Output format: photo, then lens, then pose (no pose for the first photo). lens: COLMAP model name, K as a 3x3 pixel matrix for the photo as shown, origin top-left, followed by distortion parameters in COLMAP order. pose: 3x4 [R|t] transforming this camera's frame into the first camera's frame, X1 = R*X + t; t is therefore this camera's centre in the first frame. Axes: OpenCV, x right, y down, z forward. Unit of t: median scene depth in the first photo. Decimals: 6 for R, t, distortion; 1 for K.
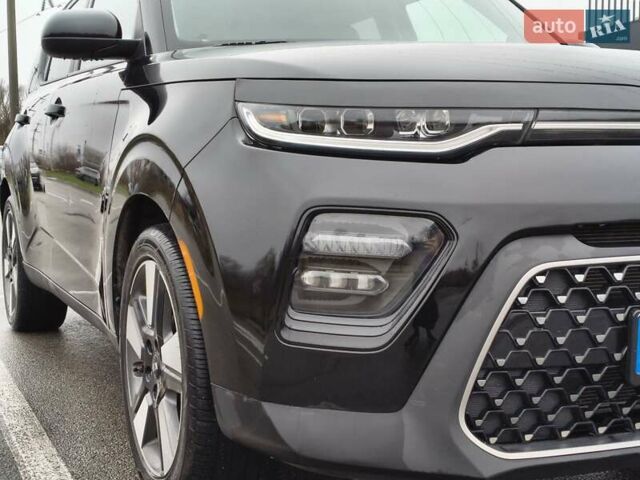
lens RADIAL K [[985.5, 0, 320.0], [0, 985.5, 240.0], [0, 0, 1]] dist [-0.030032, -0.126521]
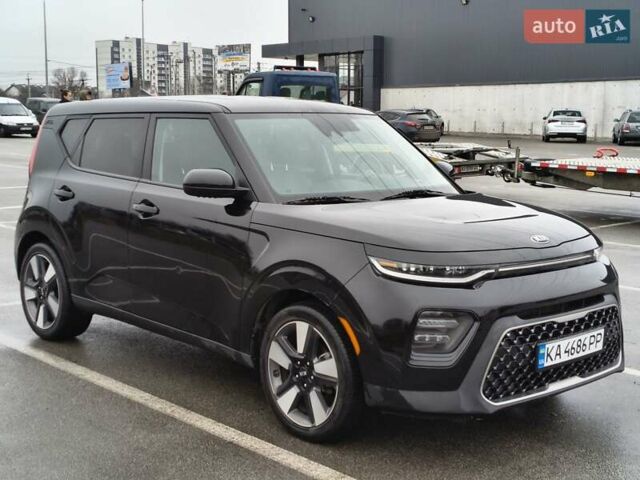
lens RADIAL K [[985.5, 0, 320.0], [0, 985.5, 240.0], [0, 0, 1]] dist [-0.030032, -0.126521]
pose [[0.937102, -0.028748, 0.347870, -1.075063], [0.006180, 0.997813, 0.065811, -0.362733], [-0.349001, -0.059522, 0.935230, -1.160264]]
